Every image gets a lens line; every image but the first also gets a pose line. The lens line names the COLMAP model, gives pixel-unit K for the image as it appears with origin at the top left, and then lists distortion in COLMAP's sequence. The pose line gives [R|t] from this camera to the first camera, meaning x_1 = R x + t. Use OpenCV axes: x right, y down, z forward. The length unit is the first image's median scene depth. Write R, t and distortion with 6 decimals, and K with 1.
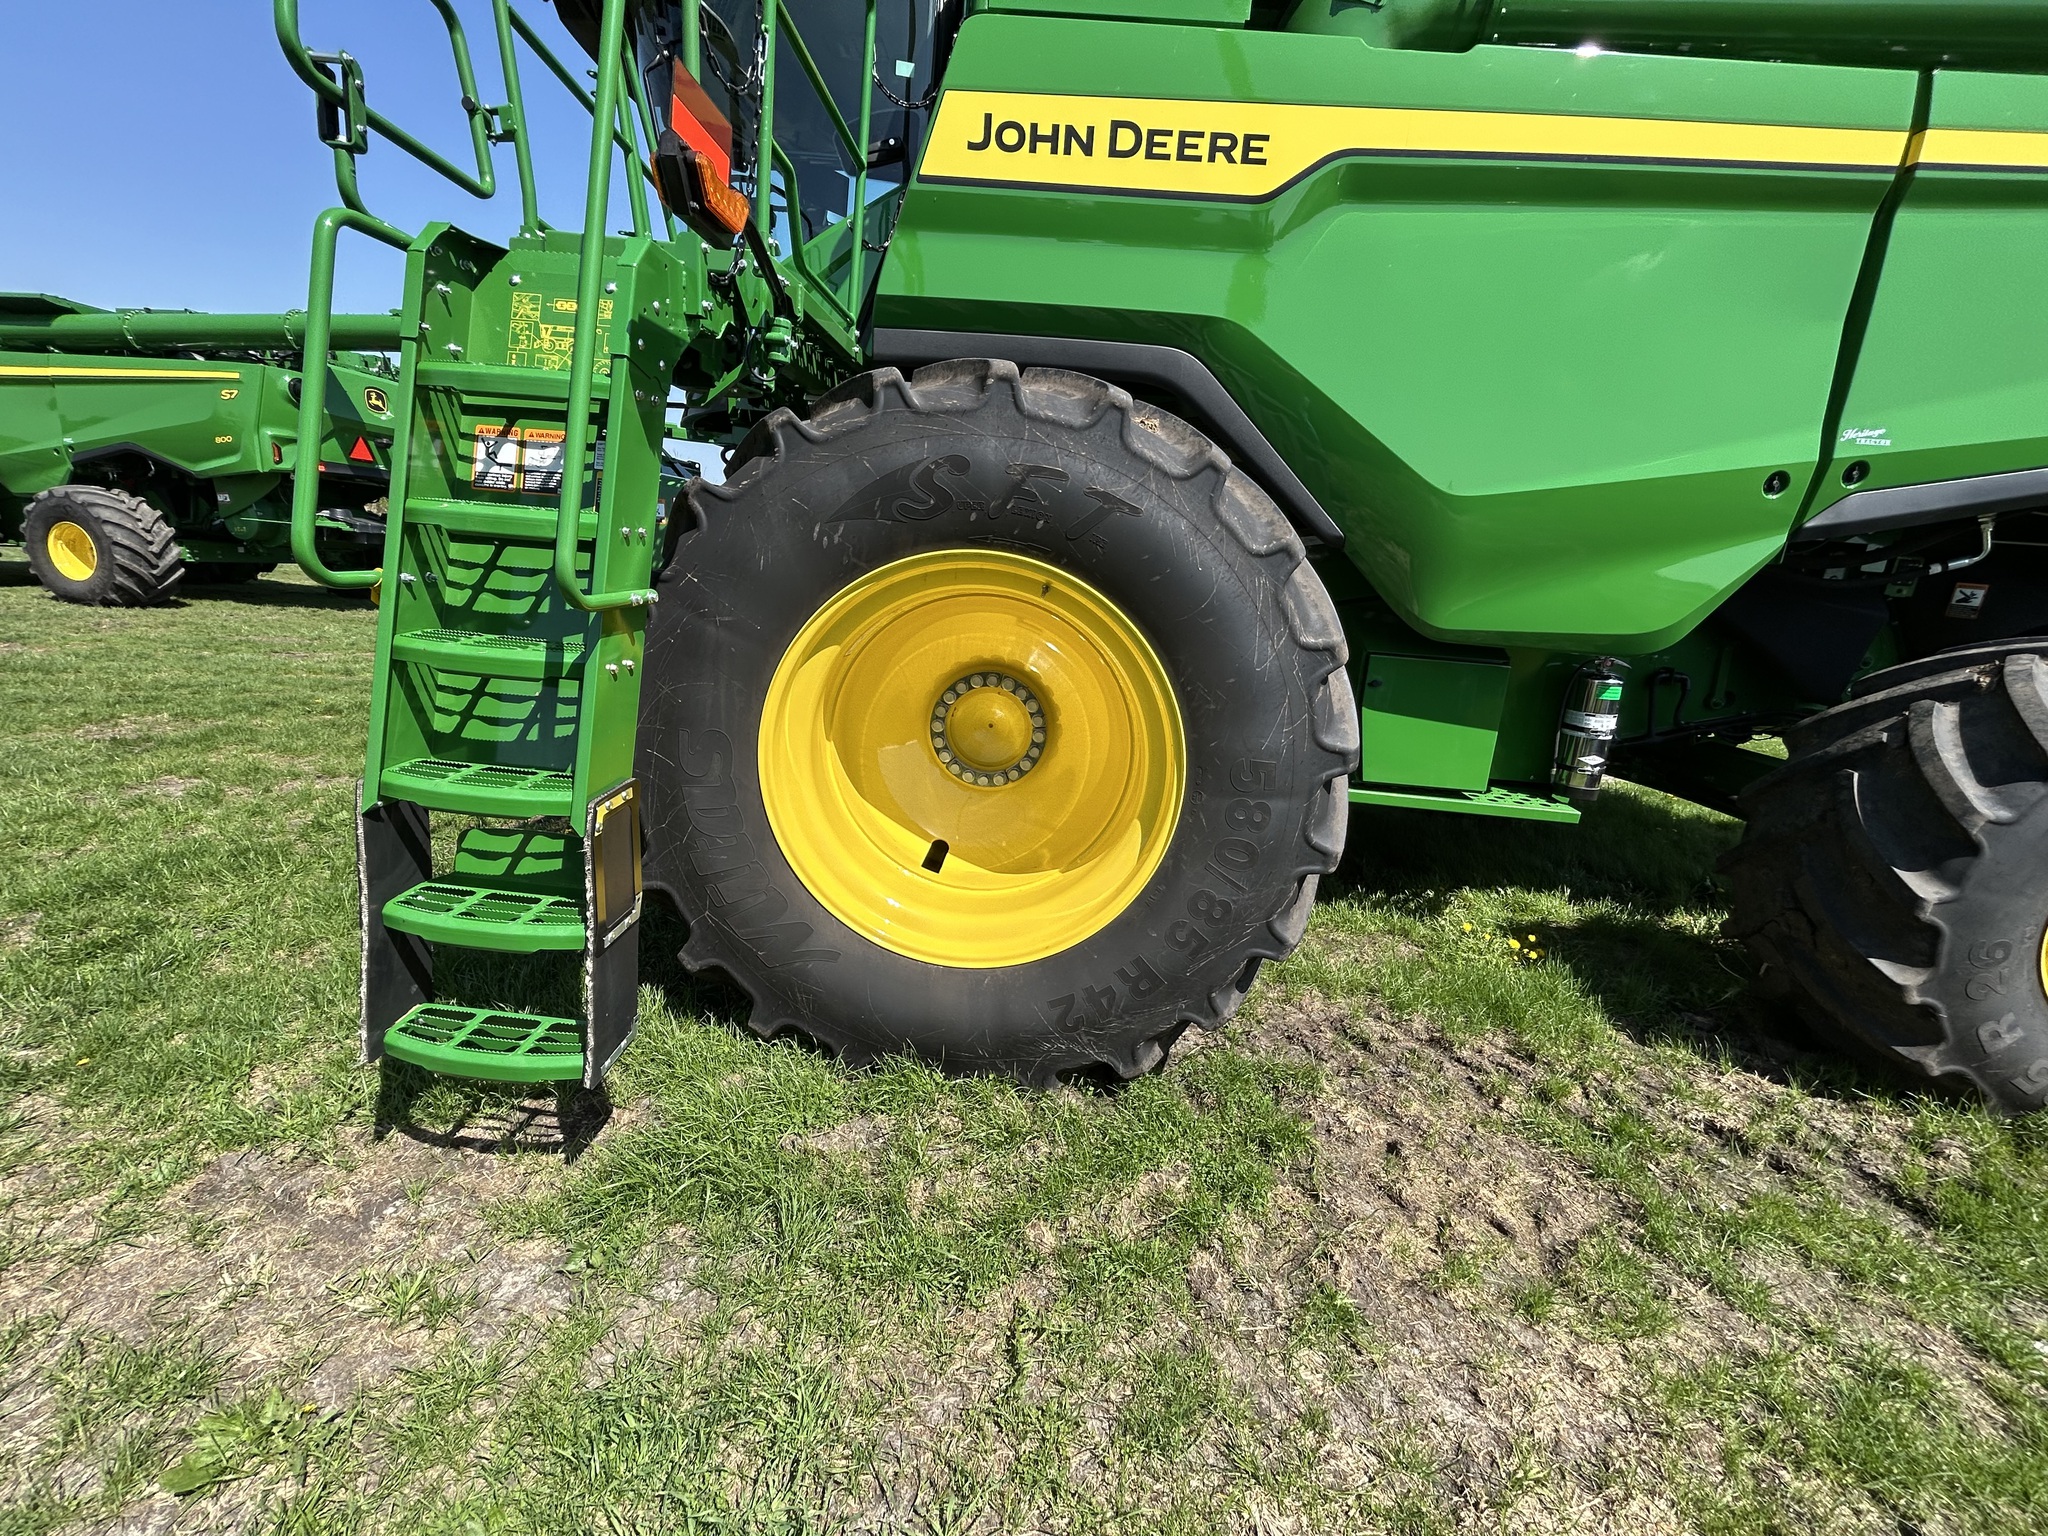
lens RADIAL K [[826.6, 0, 1017.5], [0, 826.6, 762.6], [0, 0, 1]] dist [-0.002377, 0.001155]
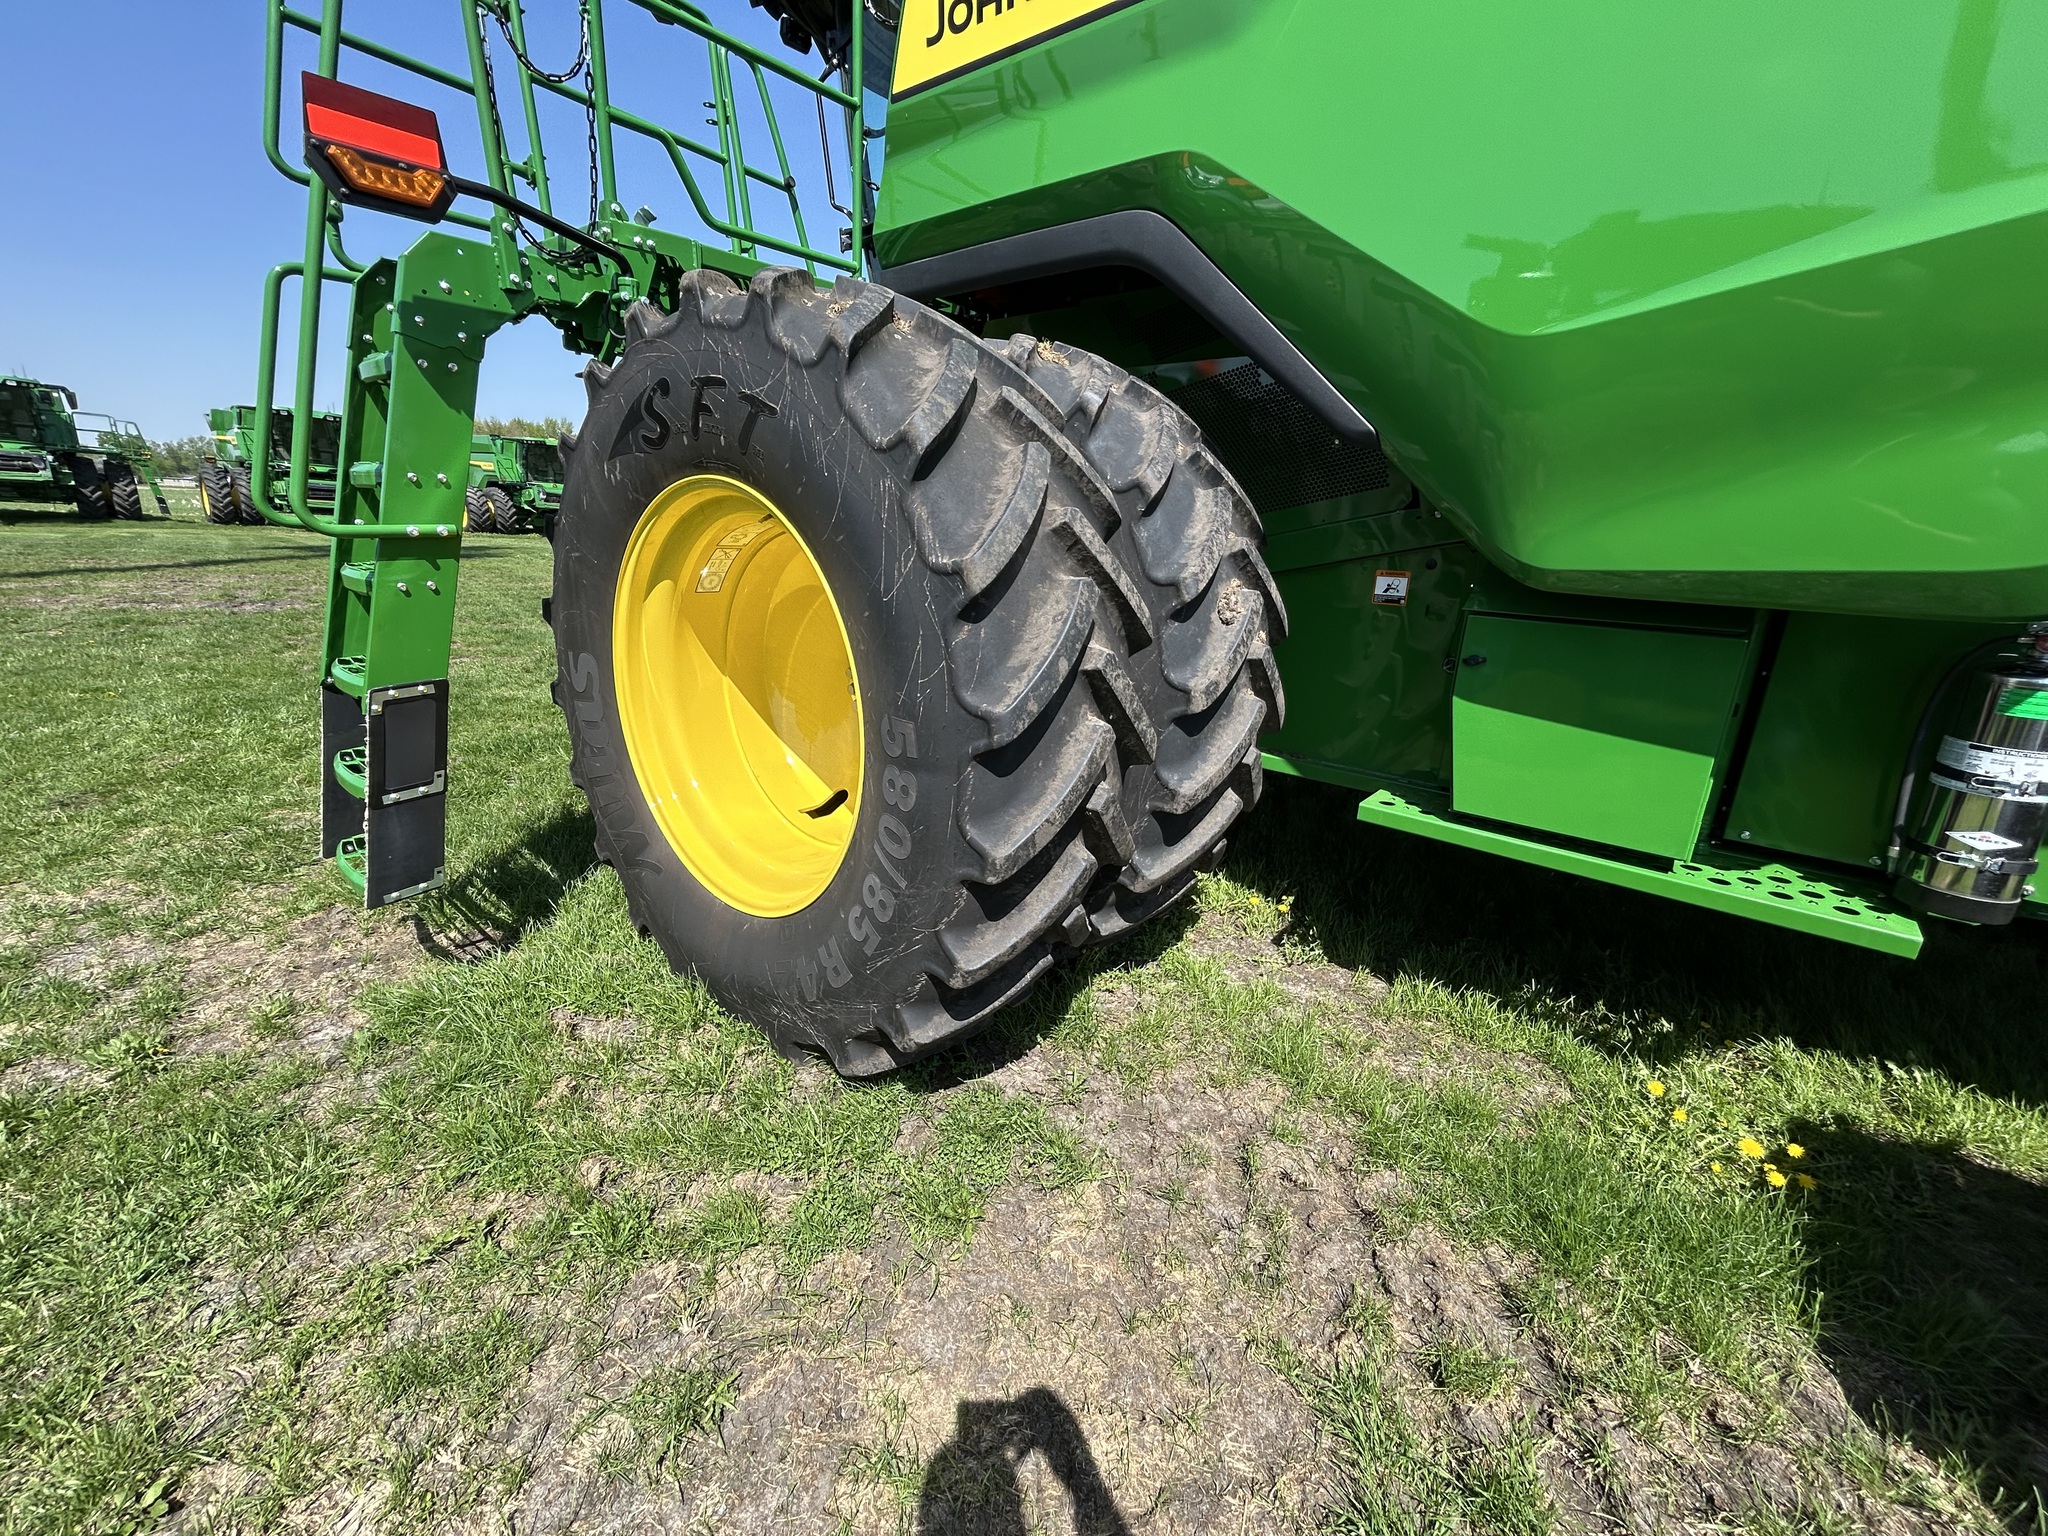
lens RADIAL K [[826.6, 0, 1023.4], [0, 826.6, 766.7], [0, 0, 1]] dist [-0.002377, 0.001155]
pose [[0.802672, 0.122399, -0.583726, 0.702244], [-0.114485, 0.992135, 0.050610, -0.008277], [0.585329, 0.026204, 0.810372, 0.361179]]
